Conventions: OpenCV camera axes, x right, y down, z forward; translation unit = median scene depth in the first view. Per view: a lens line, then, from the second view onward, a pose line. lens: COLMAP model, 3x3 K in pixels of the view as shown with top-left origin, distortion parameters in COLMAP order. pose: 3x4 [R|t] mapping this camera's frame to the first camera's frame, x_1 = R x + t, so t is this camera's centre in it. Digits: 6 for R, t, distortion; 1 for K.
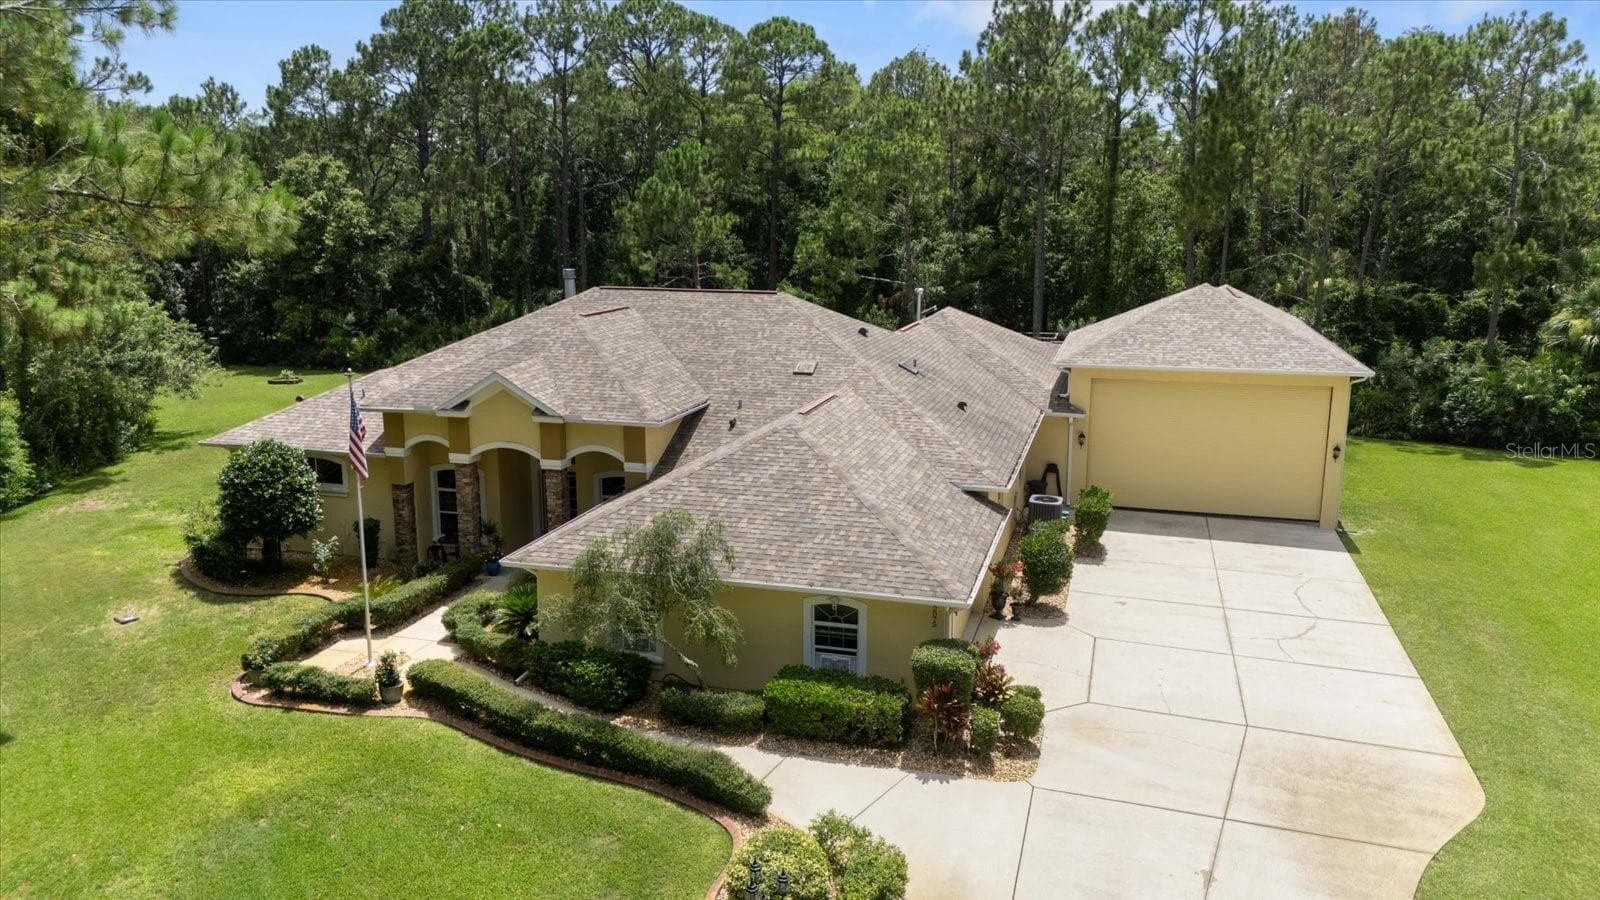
lens RADIAL K [[1156.0, 0, 792.3], [0, 1156.0, 439.6], [0, 0, 1]] dist [0.041088, -0.037382]
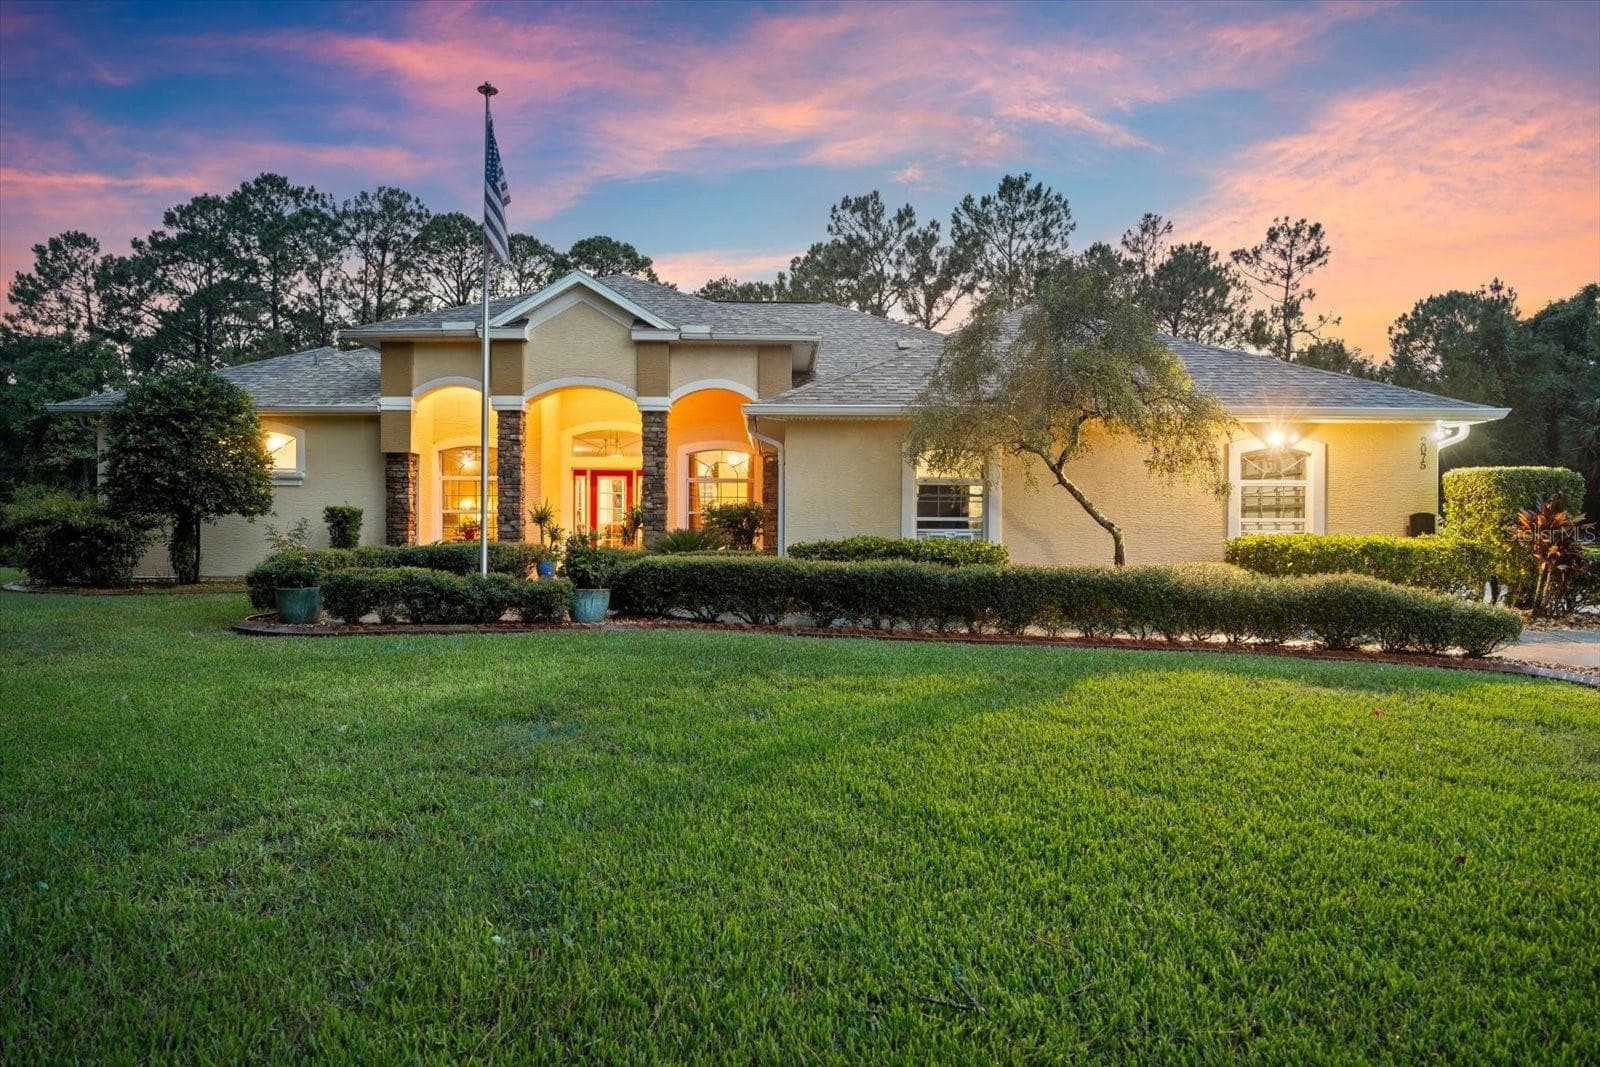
lens RADIAL K [[990.1, 0, 806.3], [0, 990.1, 542.6], [0, 0, 1]] dist [-0.016677, 0.014644]
pose [[0.952950, 0.000413, 0.303126, -0.284945], [0.053387, 0.984139, -0.169176, 0.199287], [-0.298388, 0.177399, 0.937813, 0.393714]]
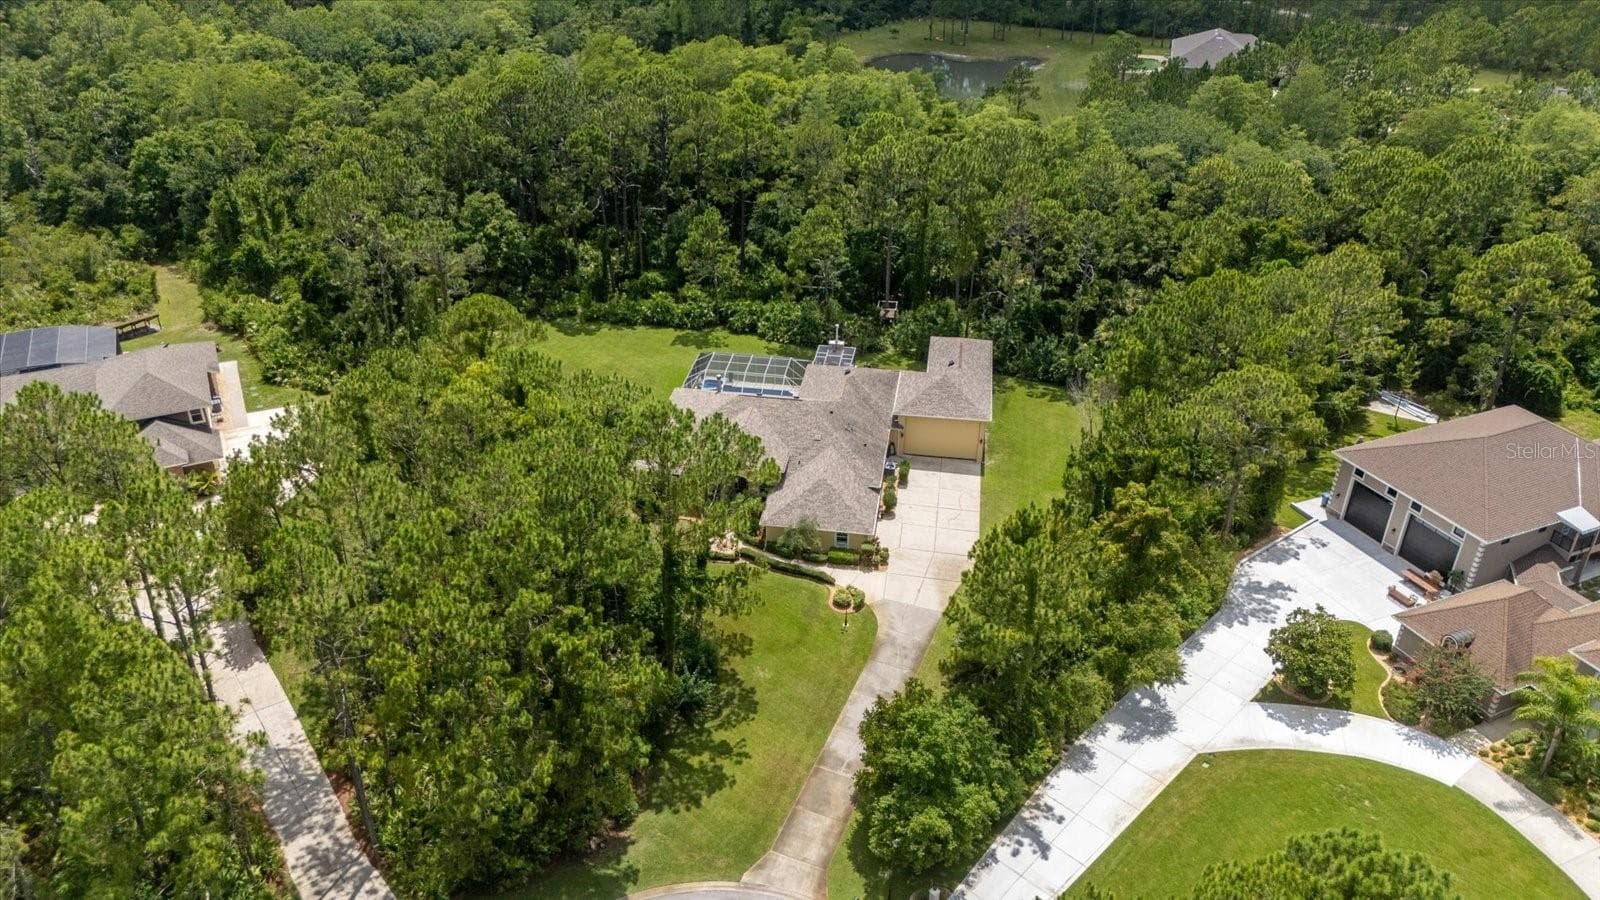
lens RADIAL K [[1156.0, 0, 787.1], [0, 1156.0, 444.4], [0, 0, 1]] dist [0.041088, -0.037382]
pose [[0.991201, -0.057602, 0.119176, -0.476082], [0.015769, 0.945323, 0.325754, -1.135099], [-0.131424, -0.321008, 0.937913, -2.093550]]
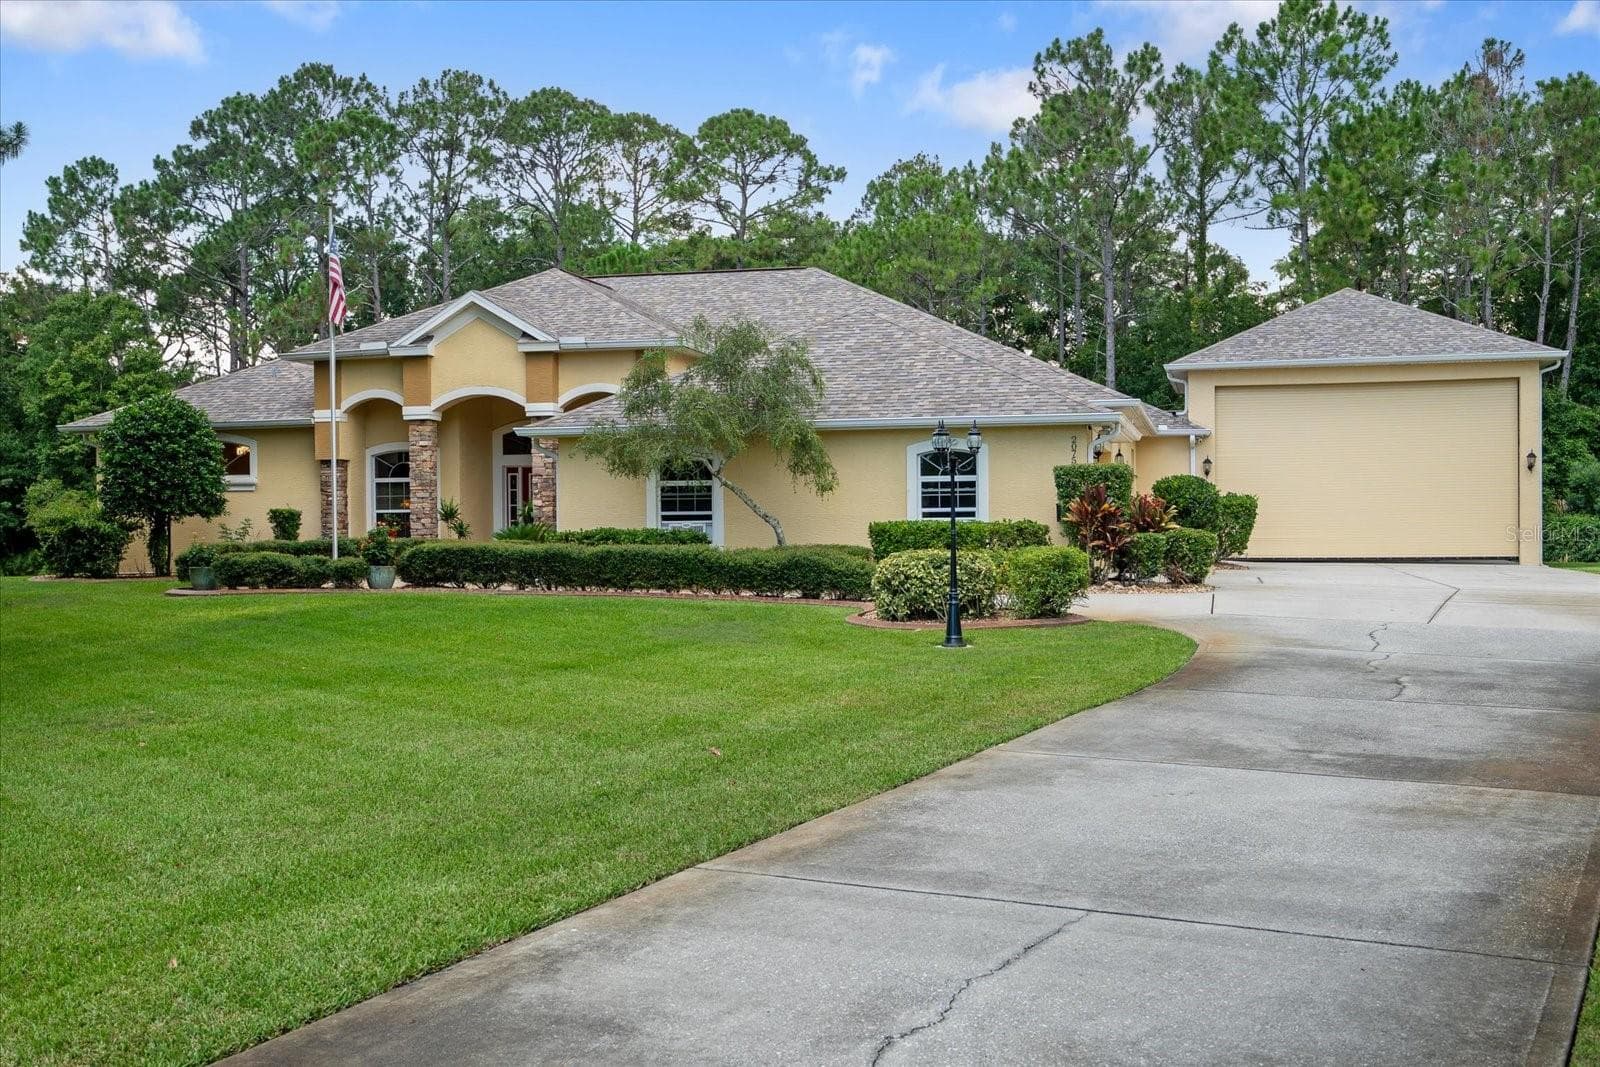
lens RADIAL K [[1749.8, 0, 791.4], [0, 1749.8, 533.5], [0, 0, 1]] dist [-0.024268, 0.000000]
pose [[0.998845, -0.008827, 0.047234, -0.091504], [0.017551, 0.982087, -0.187609, 0.303302], [-0.044732, 0.188222, 0.981107, -0.122880]]
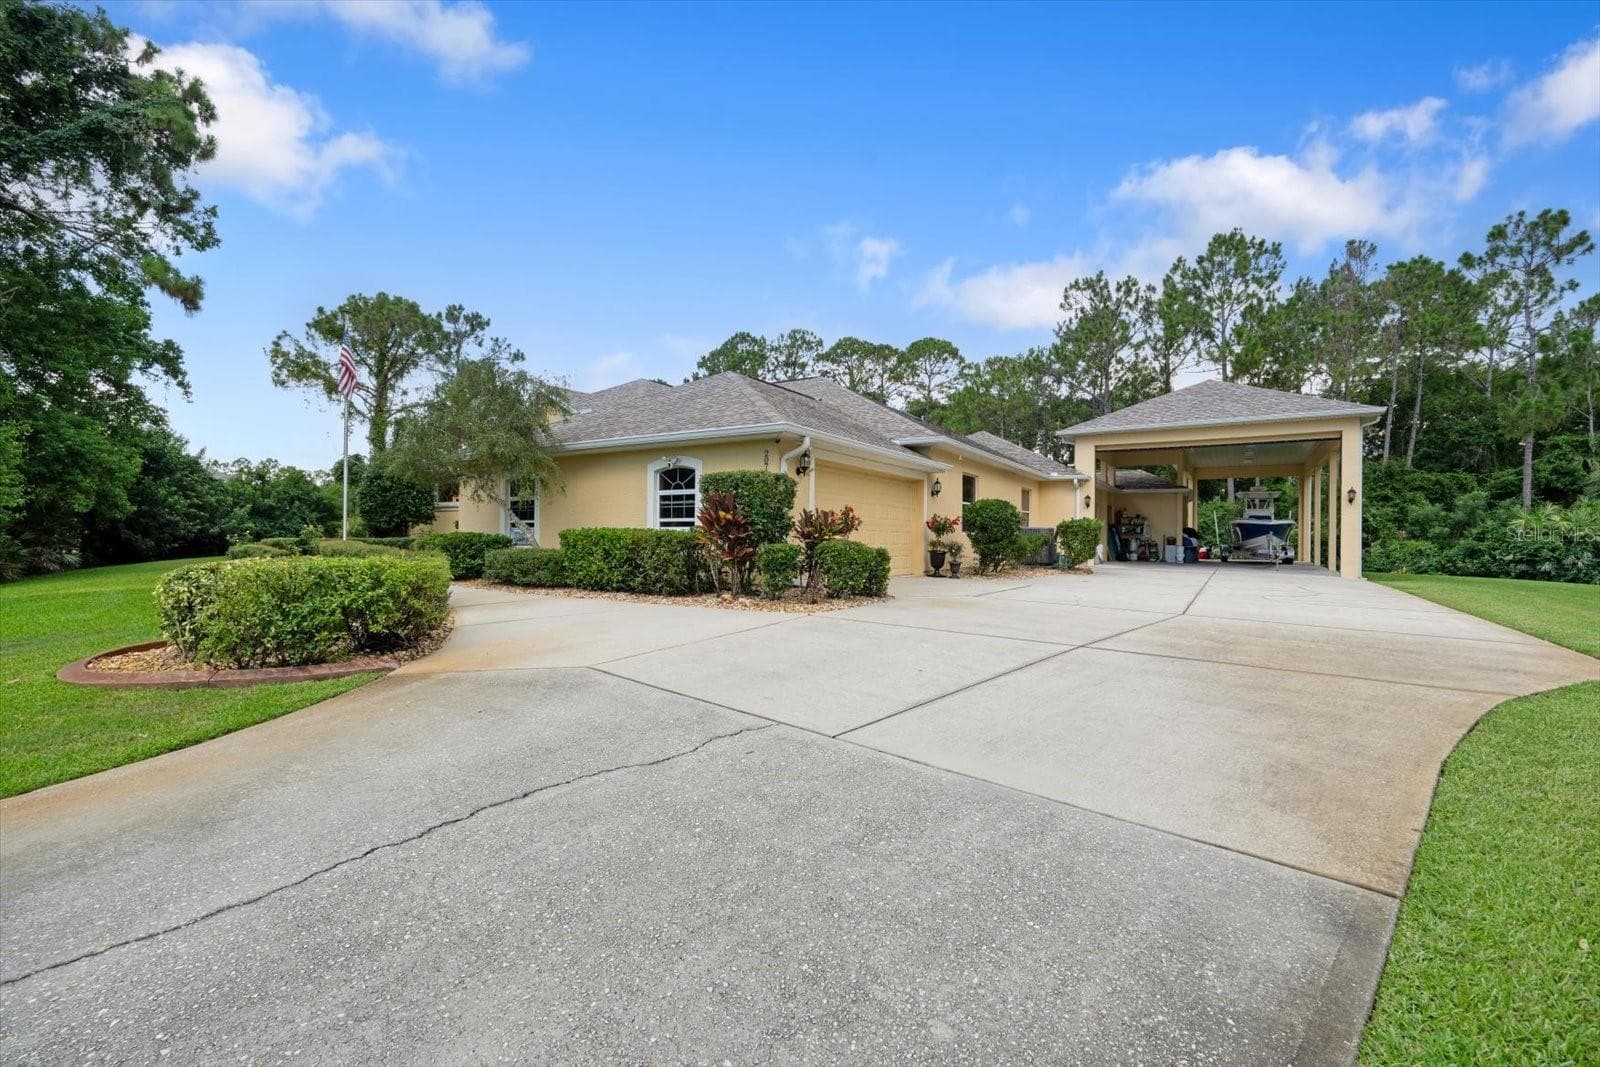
lens RADIAL K [[697.3, 0, 802.6], [0, 697.3, 531.7], [0, 0, 1]] dist [-0.008351, 0.002395]
pose [[0.964069, 0.006350, -0.265578, 0.198182], [-0.060279, 0.978866, -0.195416, 0.208842], [0.258724, 0.204403, 0.944077, 0.373758]]
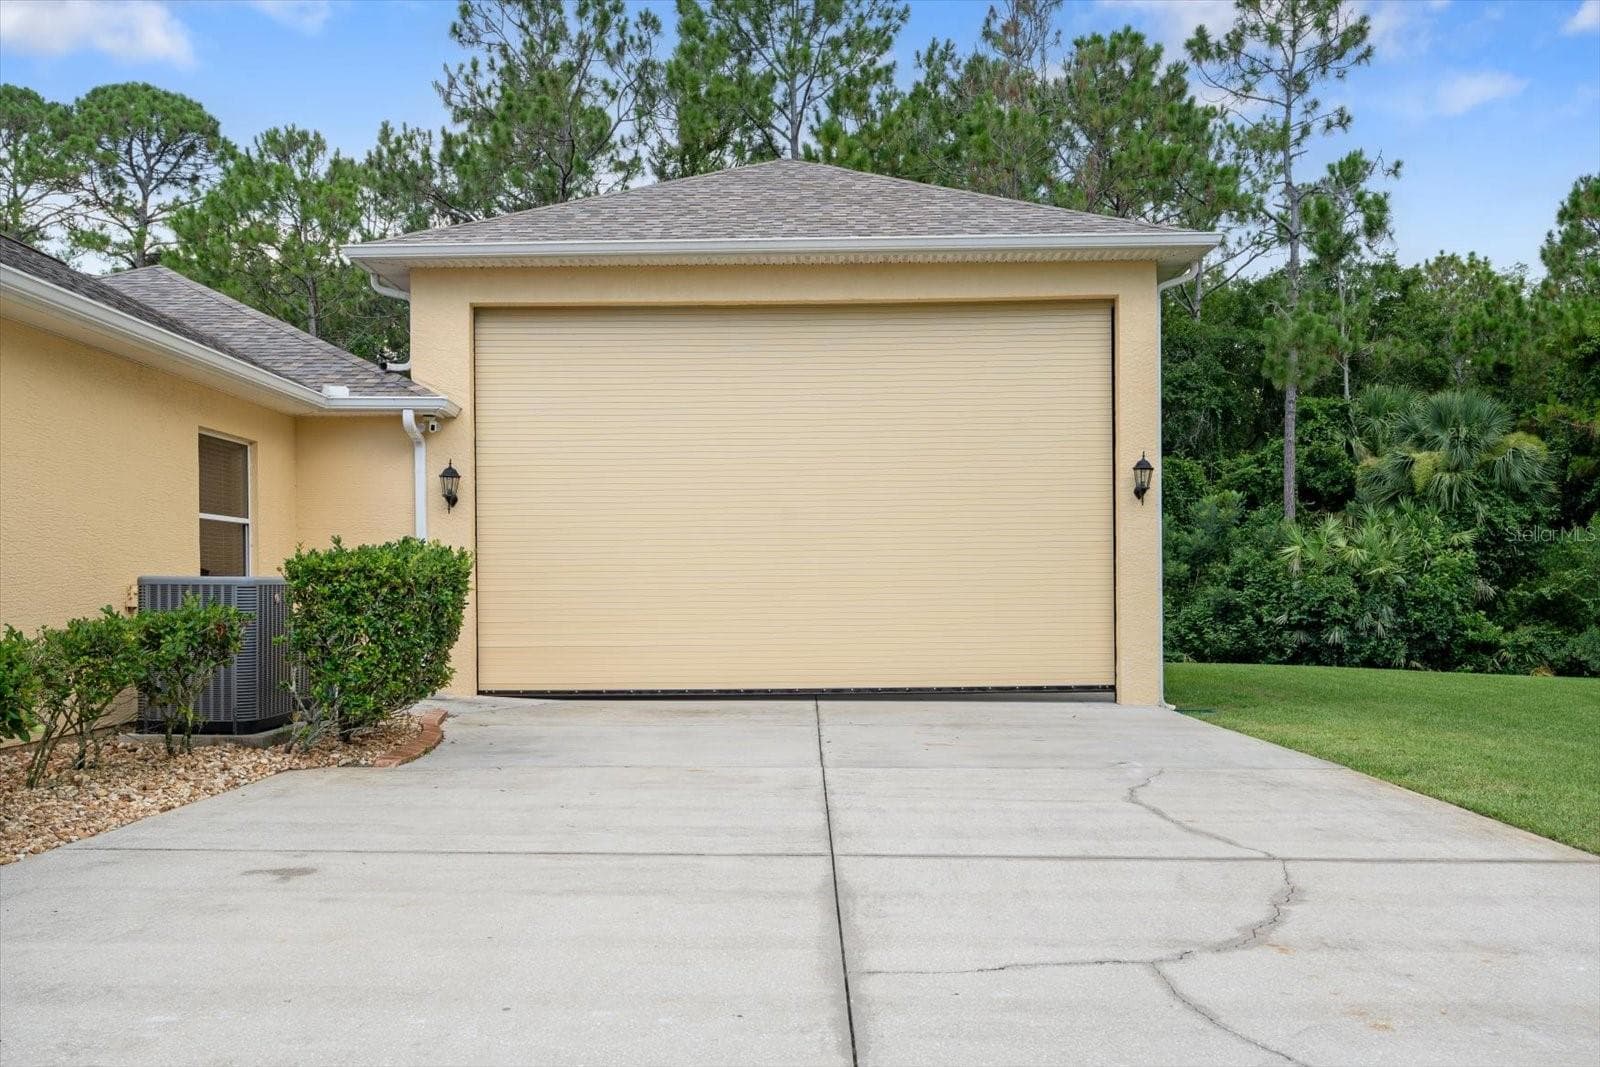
lens RADIAL K [[1421.7, 0, 806.5], [0, 1421.7, 586.7], [0, 0, 1]] dist [0.014832, 0.005417]
pose [[0.957314, -0.009690, 0.288889, 0.275883], [0.066048, 0.980331, -0.185983, 0.133353], [-0.281405, 0.197125, 0.939124, 0.711417]]
